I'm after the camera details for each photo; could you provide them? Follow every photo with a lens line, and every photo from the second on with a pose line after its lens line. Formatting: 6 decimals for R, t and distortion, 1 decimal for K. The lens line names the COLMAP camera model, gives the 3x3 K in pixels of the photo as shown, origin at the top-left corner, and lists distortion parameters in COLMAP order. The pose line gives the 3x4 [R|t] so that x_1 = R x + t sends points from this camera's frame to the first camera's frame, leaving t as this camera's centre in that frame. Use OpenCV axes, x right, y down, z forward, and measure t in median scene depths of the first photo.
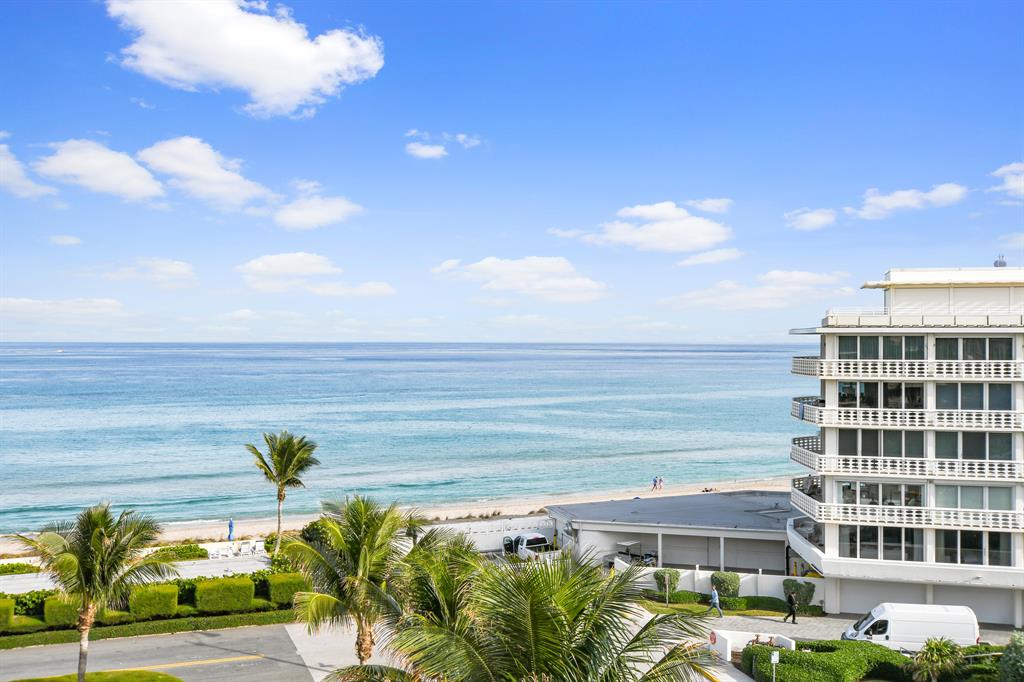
lens RADIAL K [[1062.6, 0, 511.9], [0, 1062.6, 339.9], [0, 0, 1]] dist [-0.055264, 0.000000]
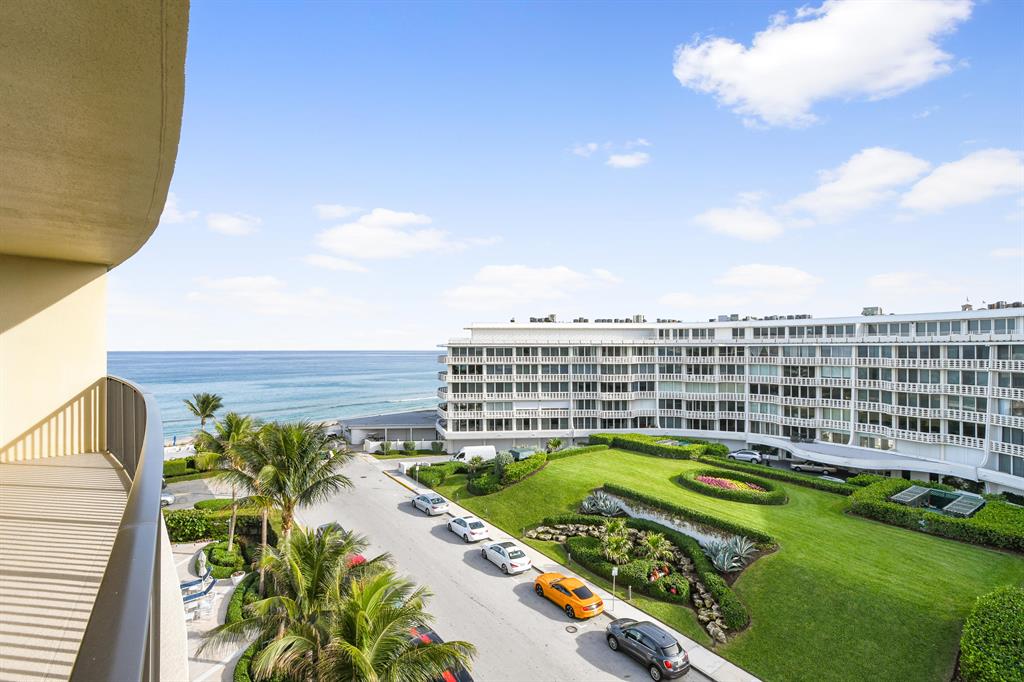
lens RADIAL K [[456.4, 0, 515.4], [0, 456.4, 350.7], [0, 0, 1]] dist [-0.004003, 0.000092]
pose [[0.930048, -0.005788, 0.367393, 0.040321], [0.004773, 0.999982, 0.003670, 0.000537], [-0.367408, -0.001660, 0.930059, -0.115315]]
